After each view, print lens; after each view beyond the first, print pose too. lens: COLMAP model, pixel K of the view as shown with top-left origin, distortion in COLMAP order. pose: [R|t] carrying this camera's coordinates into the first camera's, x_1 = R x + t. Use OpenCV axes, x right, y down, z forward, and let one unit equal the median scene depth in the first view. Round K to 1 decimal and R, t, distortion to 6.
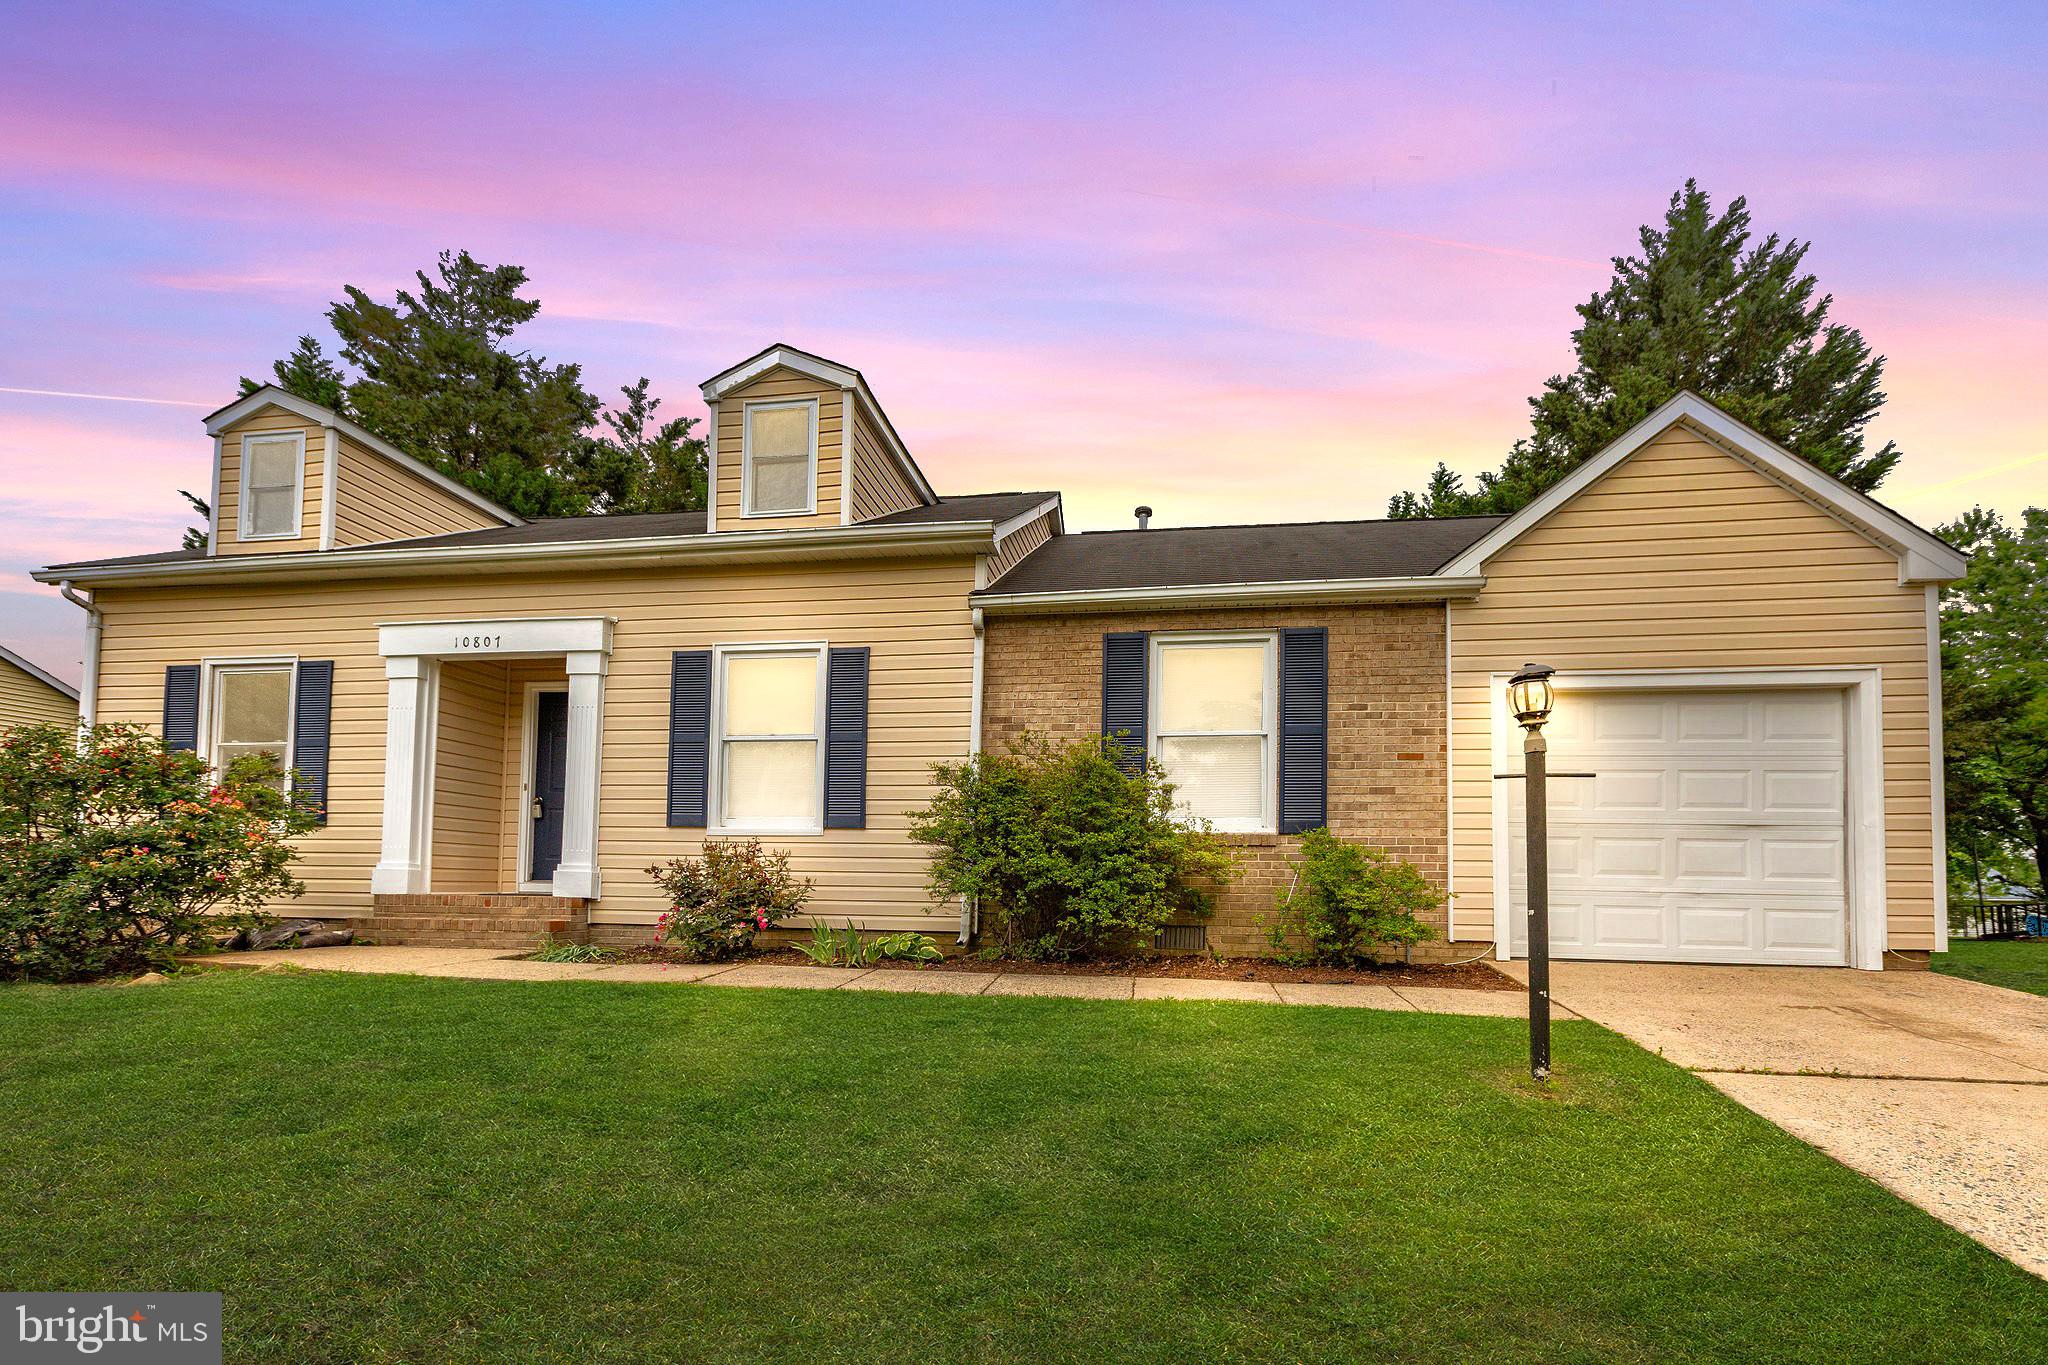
lens RADIAL K [[919.3, 0, 1090.2], [0, 919.3, 861.3], [0, 0, 1]] dist [-0.000622, 0.000523]
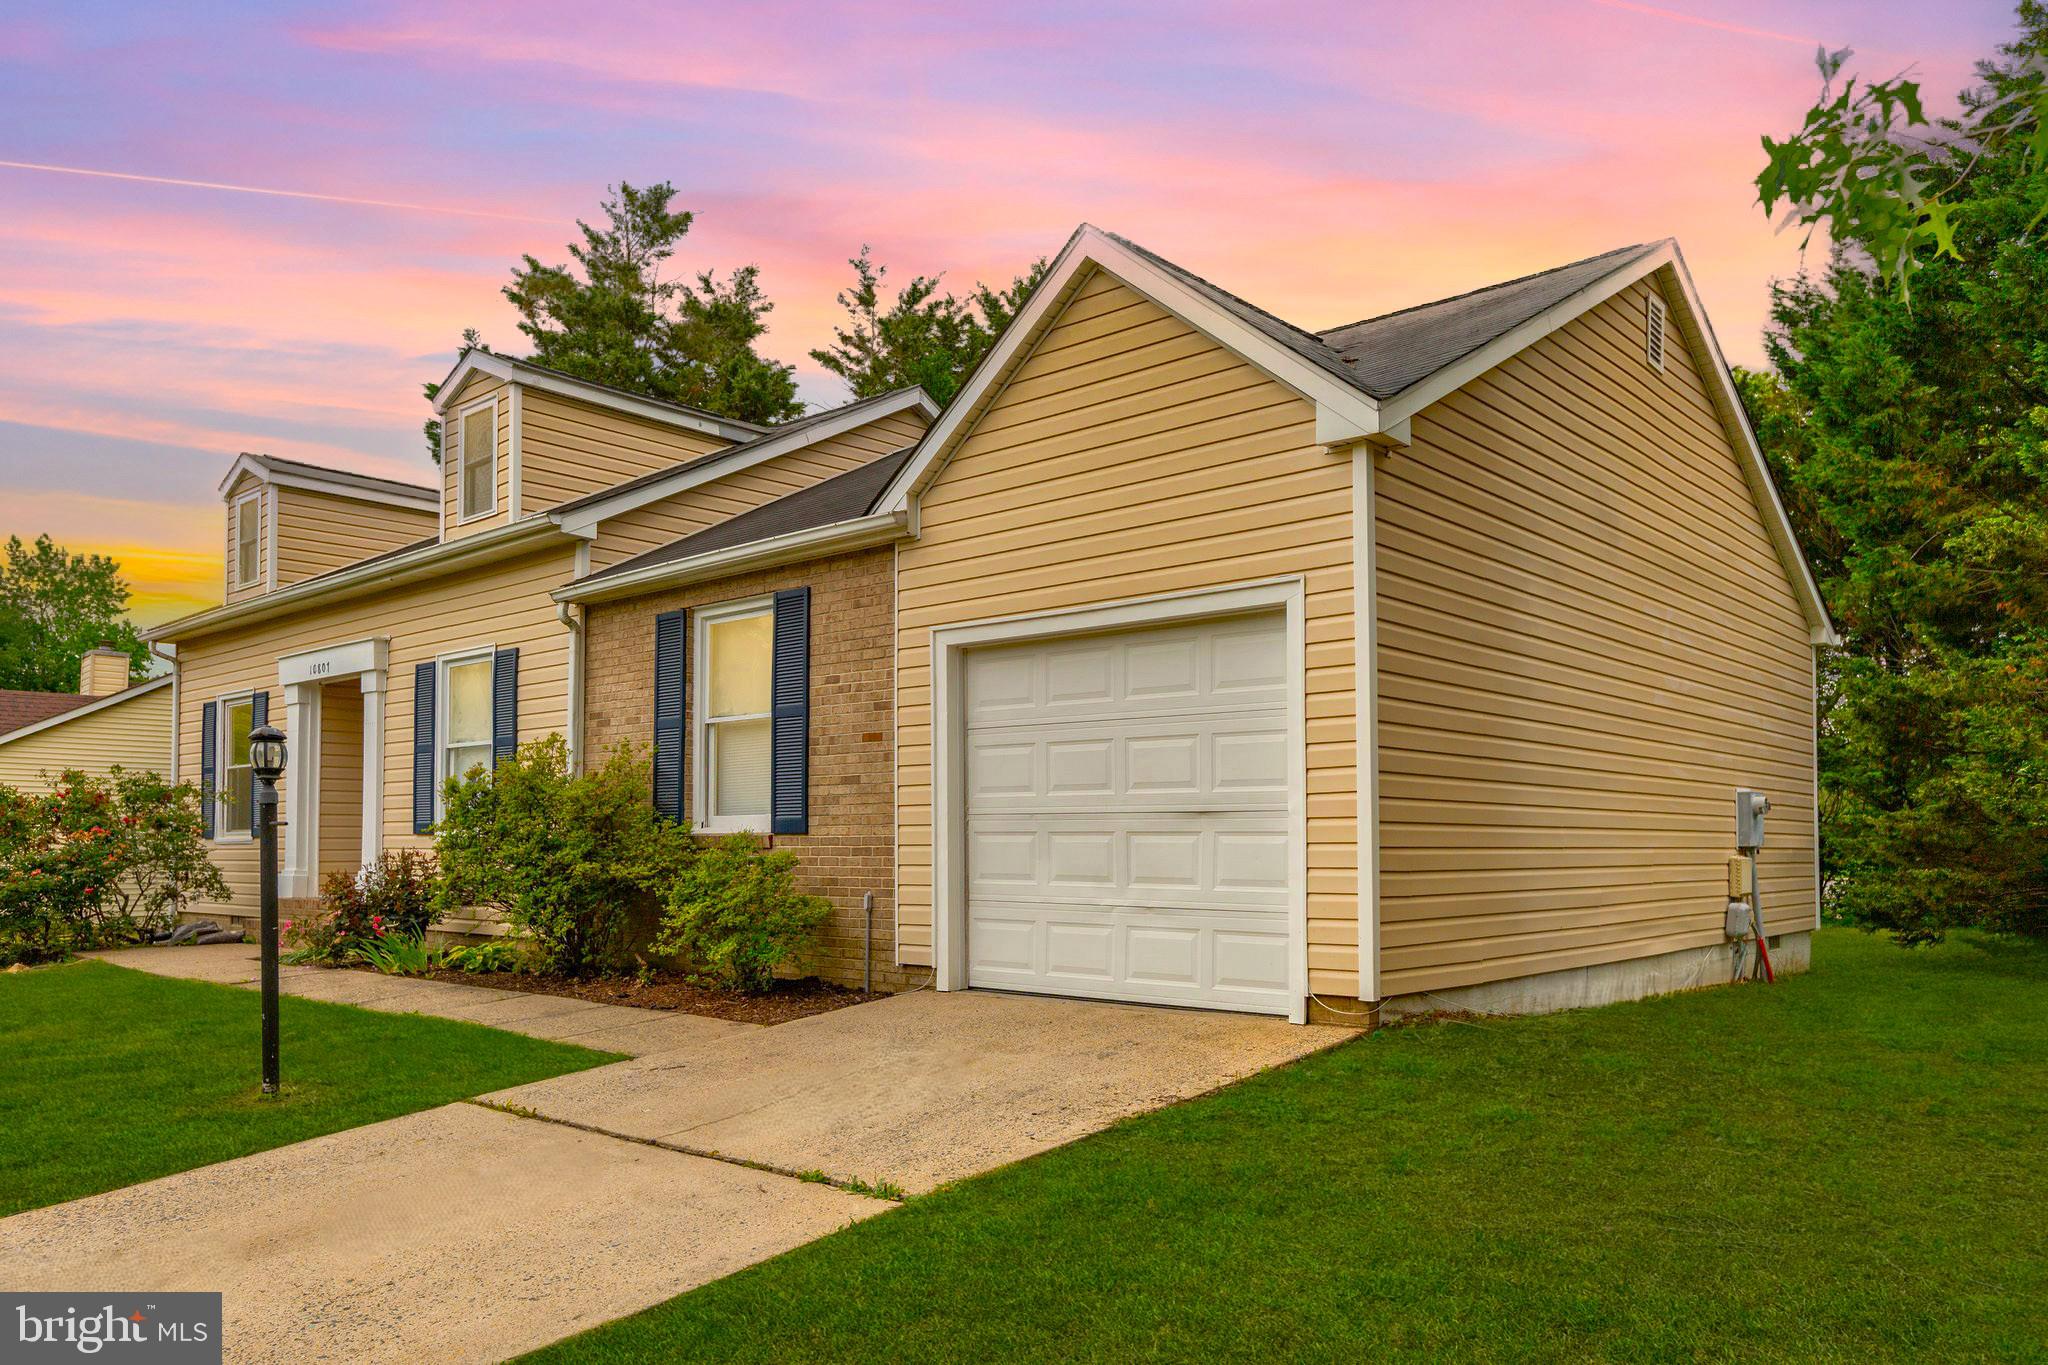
lens RADIAL K [[1434.8, 0, 1060.9], [0, 1434.8, 812.6], [0, 0, 1]] dist [0.001963, 0.000743]
pose [[0.851273, -0.030102, -0.523858, 1.047669], [0.032215, 0.999468, -0.005083, -0.031822], [0.523732, -0.012549, 0.851790, 0.002313]]
